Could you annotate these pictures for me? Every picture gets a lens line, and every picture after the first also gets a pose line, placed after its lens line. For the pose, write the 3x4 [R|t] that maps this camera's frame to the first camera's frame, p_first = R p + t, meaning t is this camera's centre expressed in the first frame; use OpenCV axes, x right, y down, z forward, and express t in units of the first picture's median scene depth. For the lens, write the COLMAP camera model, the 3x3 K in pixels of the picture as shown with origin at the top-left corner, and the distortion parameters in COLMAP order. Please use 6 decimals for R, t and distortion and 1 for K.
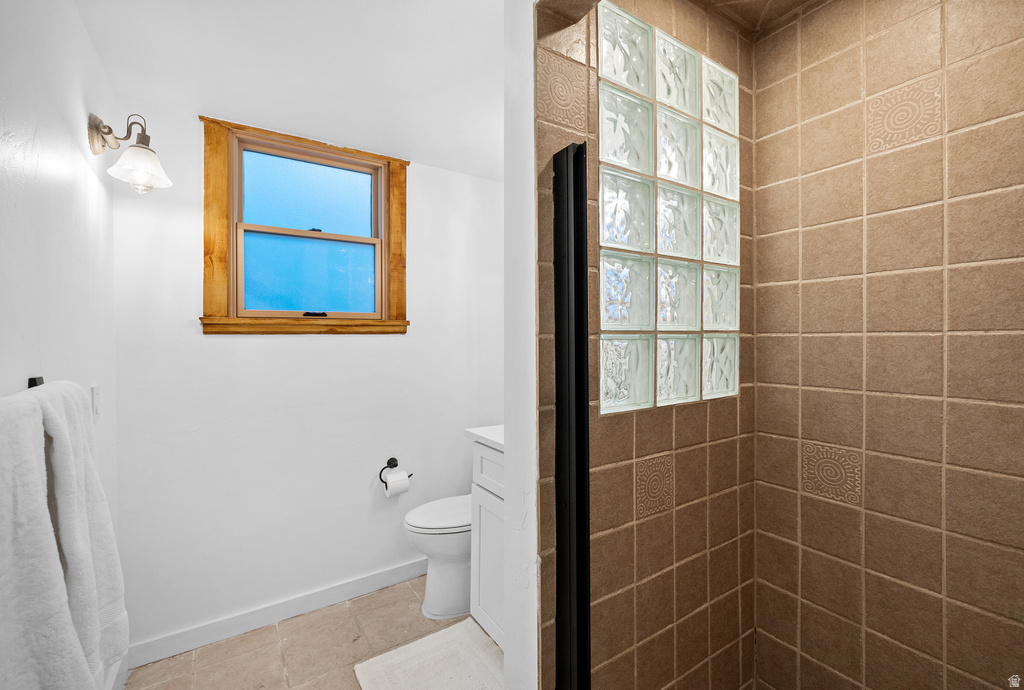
lens RADIAL K [[437.2, 0, 511.0], [0, 437.2, 343.6], [0, 0, 1]] dist [-0.005433, 0.000328]
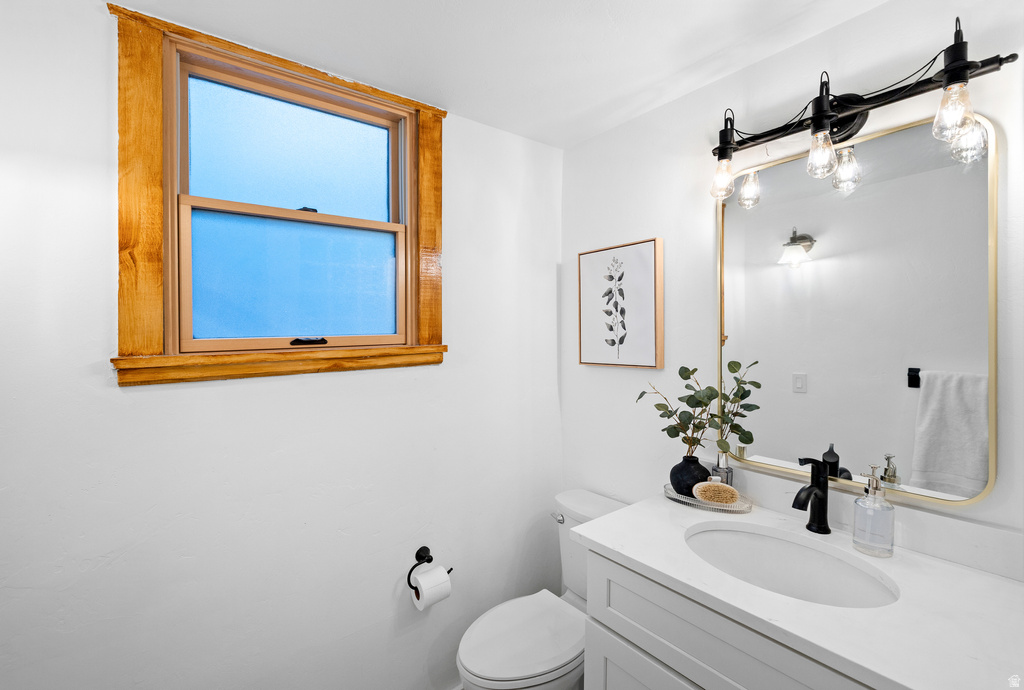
lens RADIAL K [[437.2, 0, 503.1], [0, 437.2, 328.2], [0, 0, 1]] dist [-0.005433, 0.000328]
pose [[0.995461, -0.007193, 0.094901, -0.230049], [0.007272, 0.999973, -0.000488, -0.085191], [-0.094895, 0.001176, 0.995487, 0.342406]]
